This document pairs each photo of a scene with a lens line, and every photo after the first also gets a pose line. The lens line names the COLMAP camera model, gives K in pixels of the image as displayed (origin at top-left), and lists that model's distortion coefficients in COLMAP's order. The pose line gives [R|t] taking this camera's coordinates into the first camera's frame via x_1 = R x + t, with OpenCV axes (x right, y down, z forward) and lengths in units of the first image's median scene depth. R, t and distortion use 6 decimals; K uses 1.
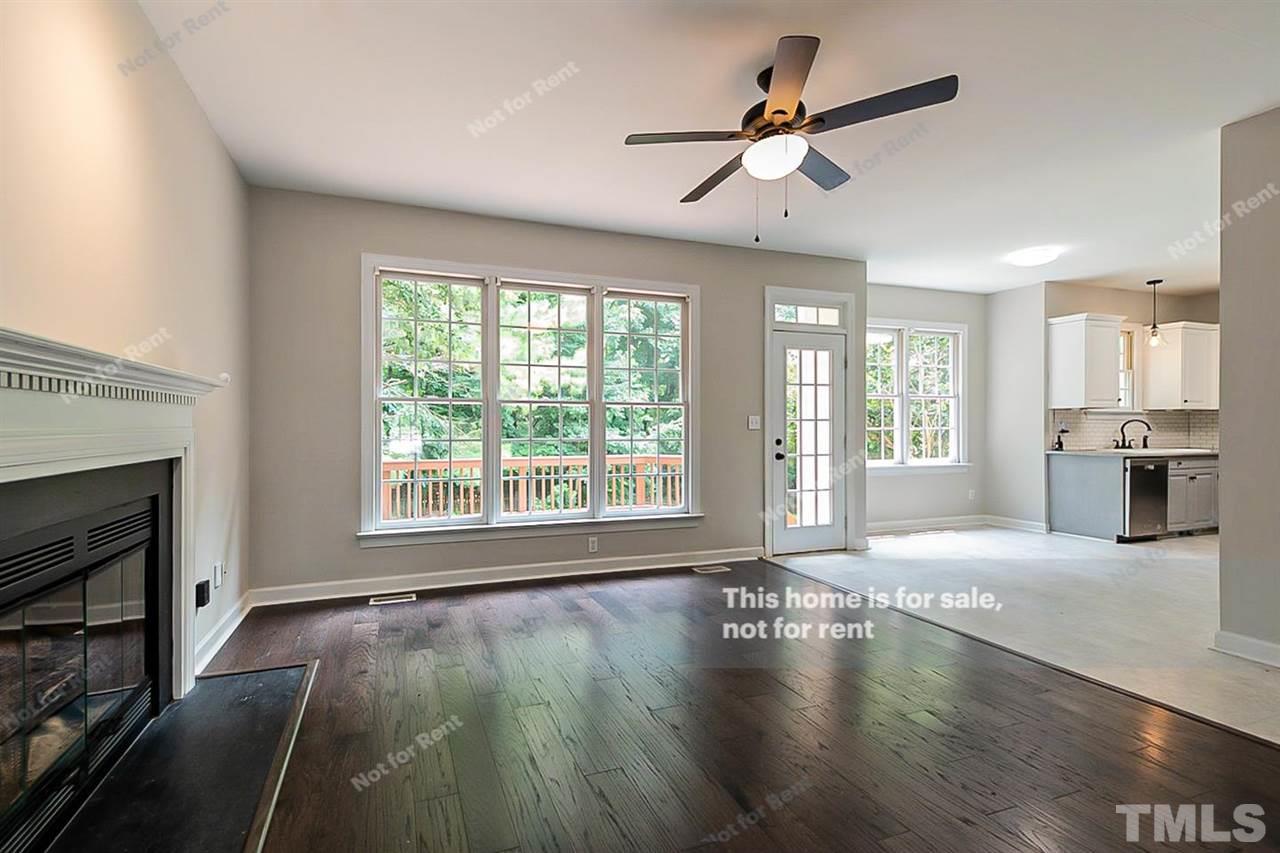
lens RADIAL K [[522.5, 0, 572.3], [0, 522.5, 424.1], [0, 0, 1]] dist [0.010967, -0.000353]
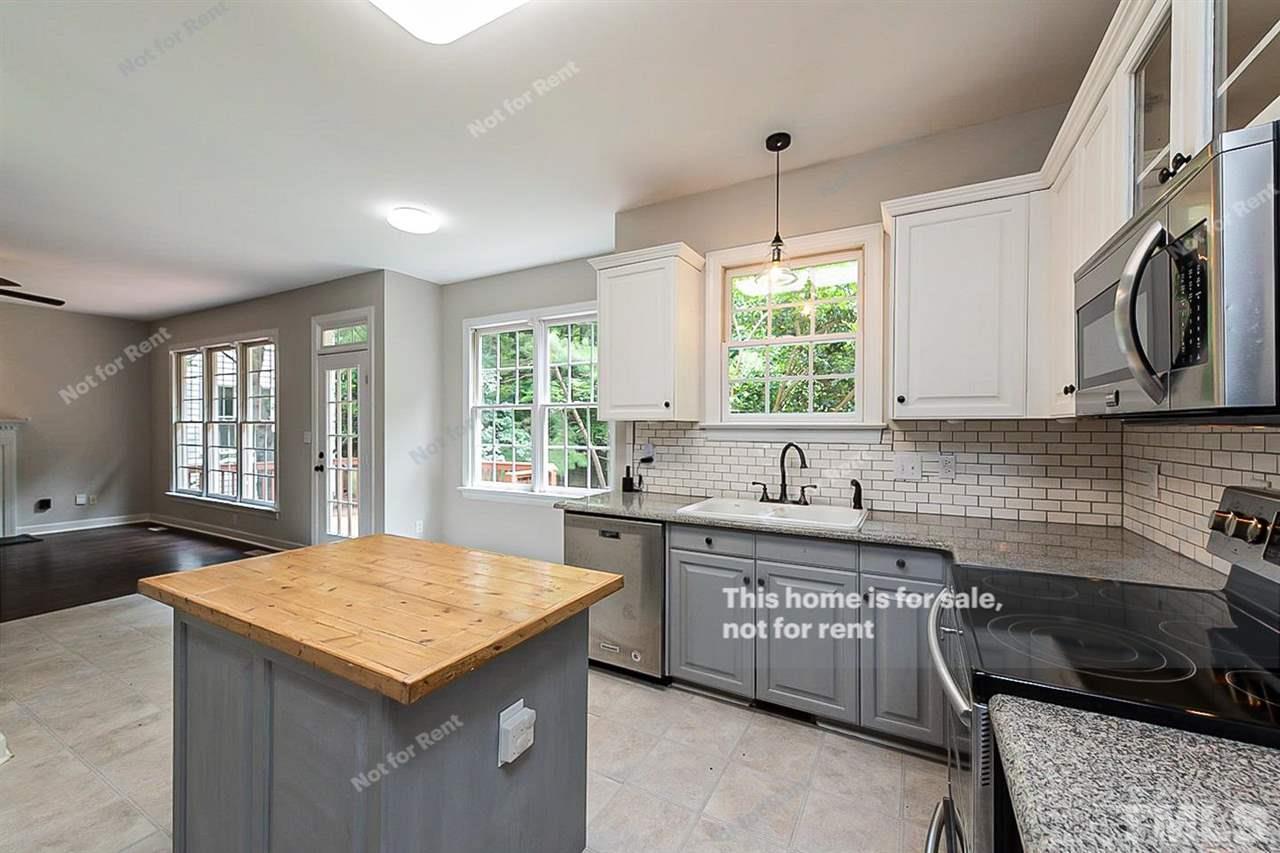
lens RADIAL K [[522.5, 0, 649.2], [0, 522.5, 429.0], [0, 0, 1]] dist [0.010967, -0.000353]
pose [[0.675409, 0.006505, -0.737414, 1.599900], [-0.001723, 0.999972, 0.007243, -0.029107], [0.737441, -0.003621, 0.675402, 0.722839]]
